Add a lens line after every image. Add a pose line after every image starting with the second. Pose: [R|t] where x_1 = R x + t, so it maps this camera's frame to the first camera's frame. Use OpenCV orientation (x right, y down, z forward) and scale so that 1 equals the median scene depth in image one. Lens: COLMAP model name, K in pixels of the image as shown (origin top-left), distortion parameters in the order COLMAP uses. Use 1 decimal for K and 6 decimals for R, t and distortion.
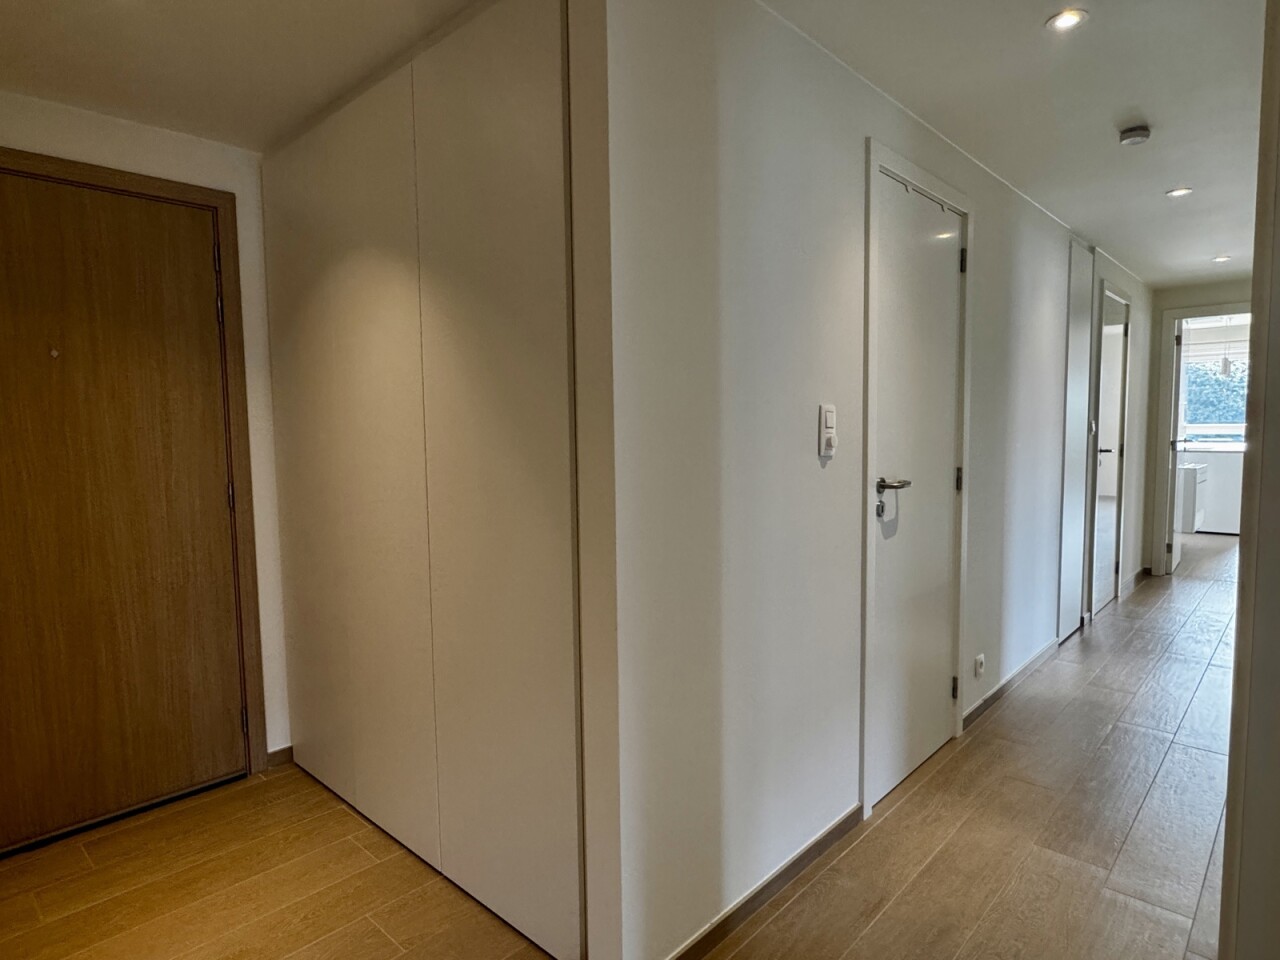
lens RADIAL K [[726.6, 0, 647.5], [0, 726.6, 482.7], [0, 0, 1]] dist [0.004528, -0.011541]
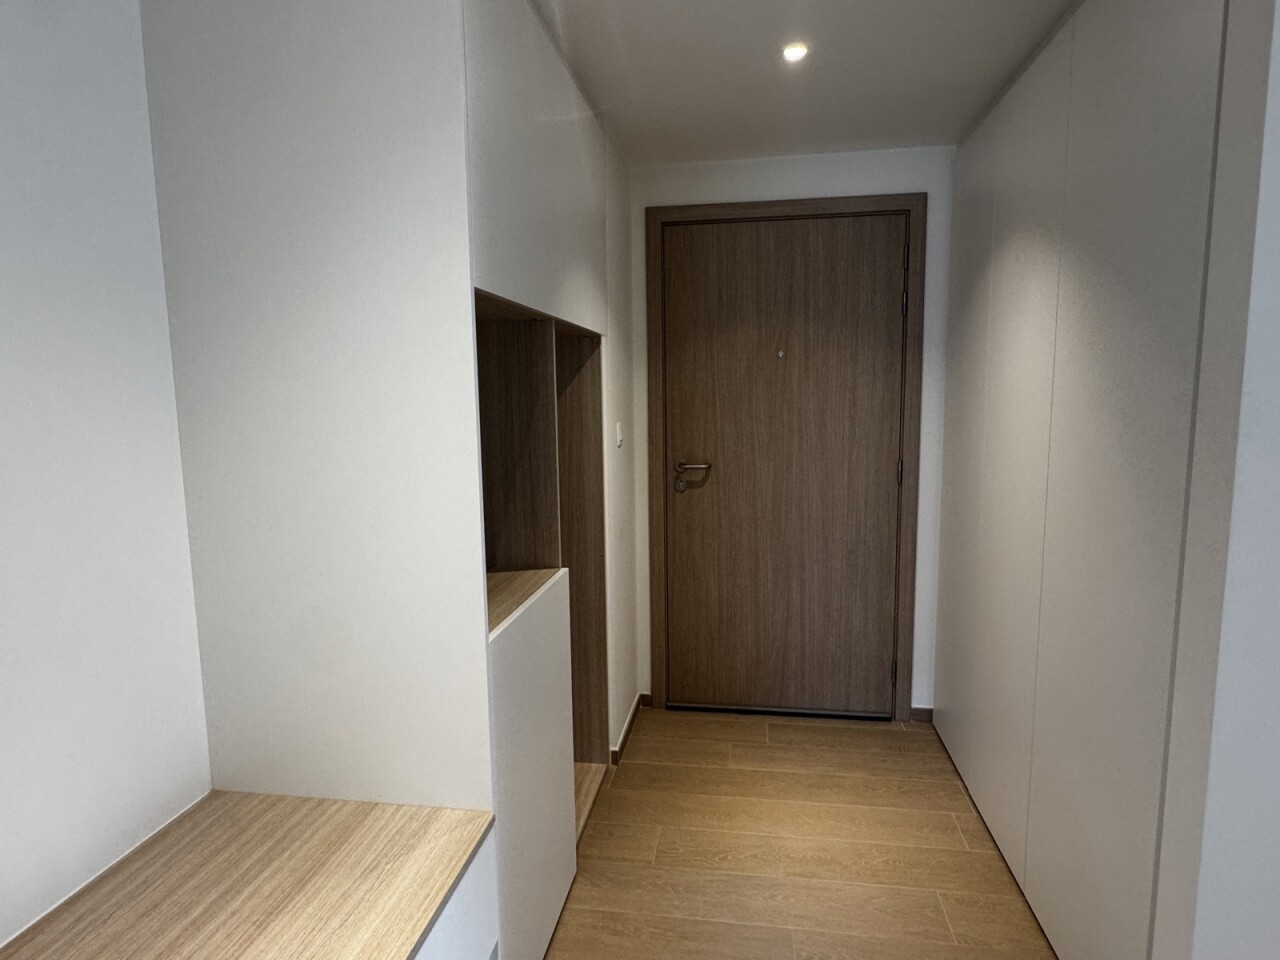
lens RADIAL K [[726.6, 0, 647.5], [0, 726.6, 482.7], [0, 0, 1]] dist [0.004528, -0.011541]
pose [[0.553745, 0.099958, -0.826665, 0.141484], [-0.058746, 0.994985, 0.080960, -0.033884], [0.830611, 0.003732, 0.556840, 0.058842]]
